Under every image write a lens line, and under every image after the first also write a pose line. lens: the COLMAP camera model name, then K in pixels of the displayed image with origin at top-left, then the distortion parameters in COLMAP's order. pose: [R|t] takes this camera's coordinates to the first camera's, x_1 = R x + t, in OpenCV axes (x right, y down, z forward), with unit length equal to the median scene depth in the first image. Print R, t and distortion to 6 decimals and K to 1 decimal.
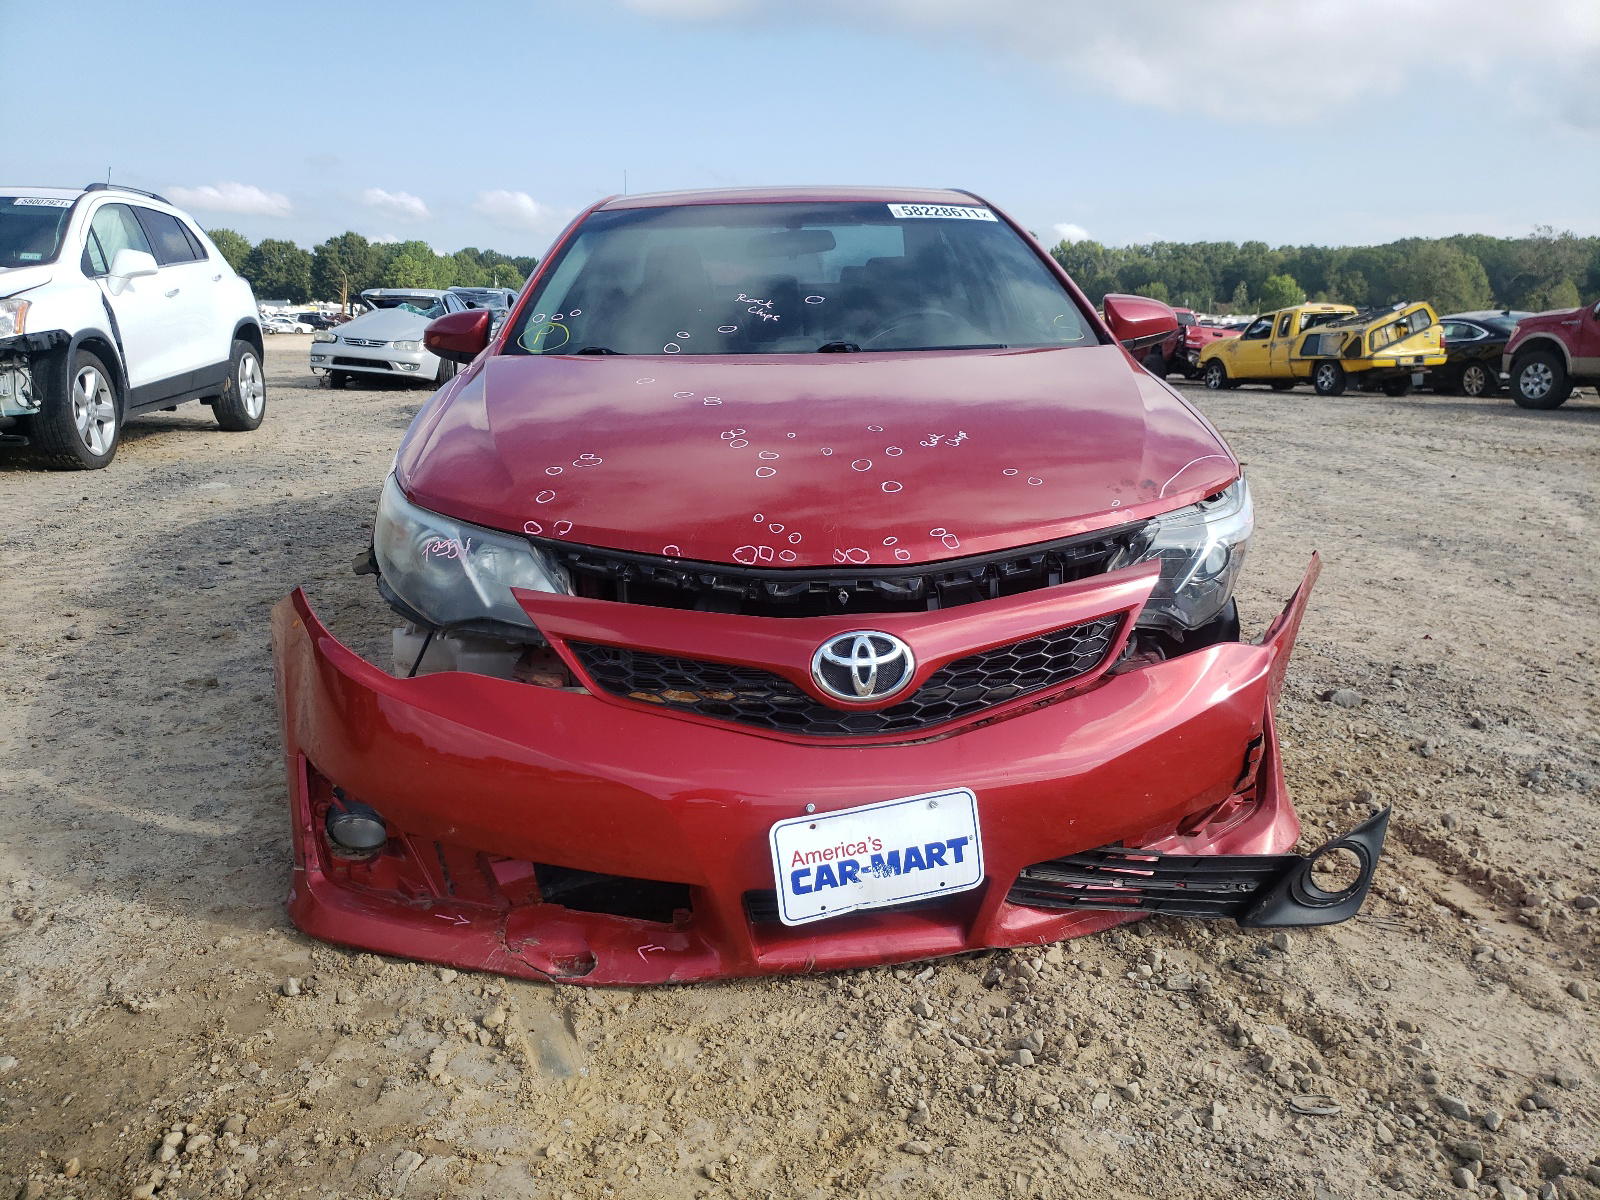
lens RADIAL K [[1319.5, 0, 793.6], [0, 1319.5, 594.4], [0, 0, 1]] dist [0.017270, -0.007297]
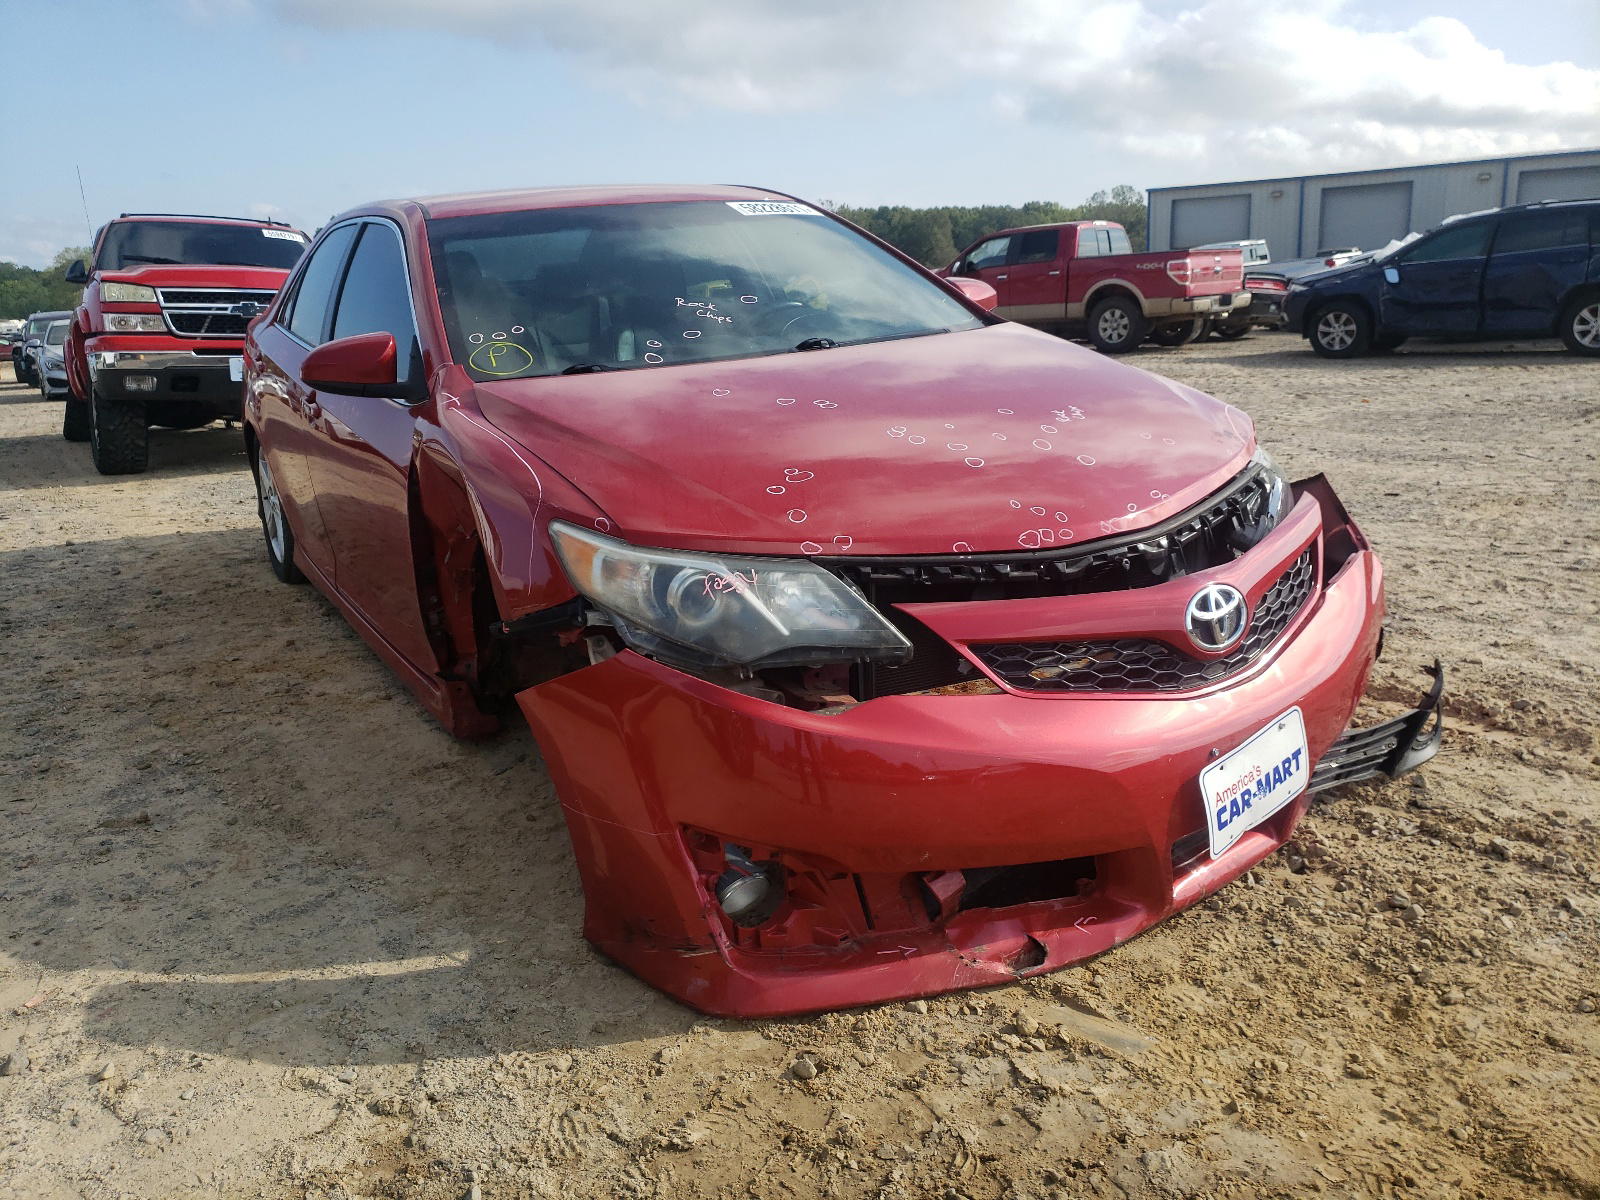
lens RADIAL K [[1319.5, 0, 793.2], [0, 1319.5, 595.4], [0, 0, 1]] dist [0.017270, -0.007297]
pose [[0.874384, -0.169413, 0.454701, -0.757671], [0.162225, 0.985213, 0.055116, -0.082473], [-0.457314, 0.025572, 0.888937, 0.173004]]
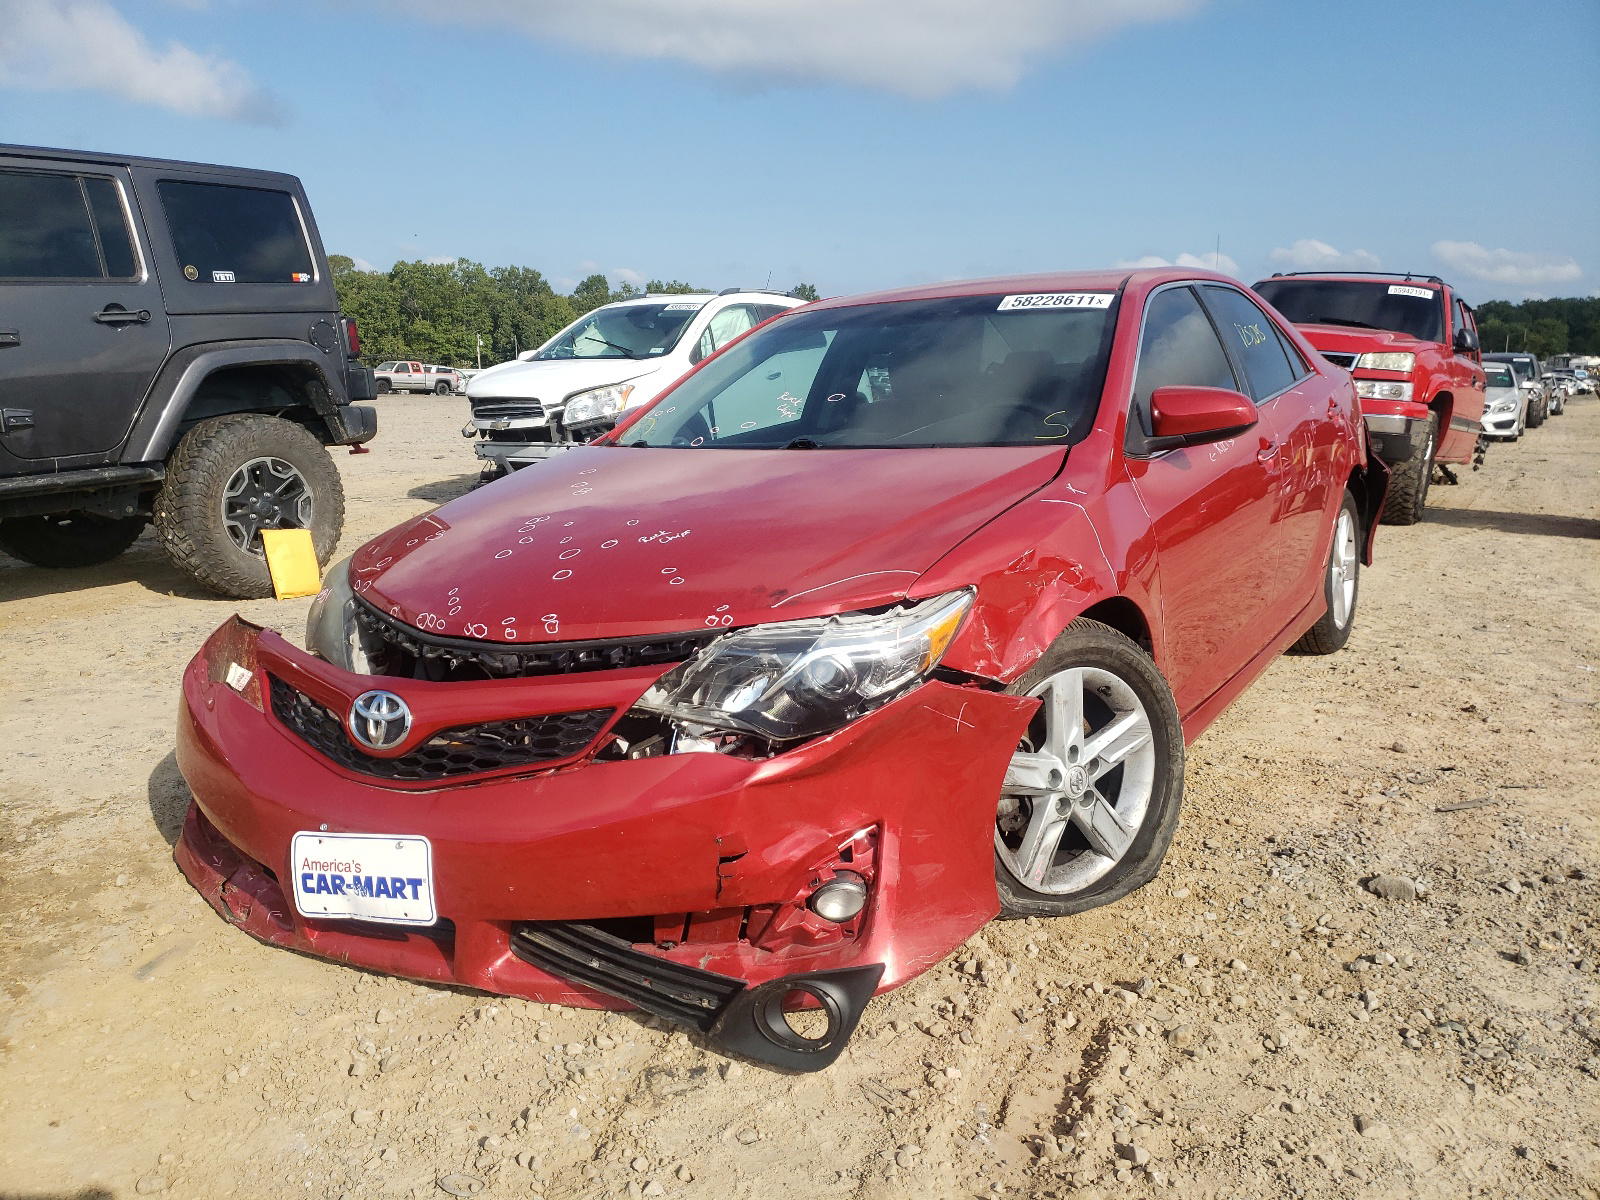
lens RADIAL K [[1319.5, 0, 802.5], [0, 1319.5, 609.4], [0, 0, 1]] dist [0.017270, -0.007297]
pose [[0.802384, 0.094861, -0.589221, 1.057140], [-0.115172, 0.993341, 0.003083, -0.092399], [0.585590, 0.065389, 0.807966, 0.245295]]
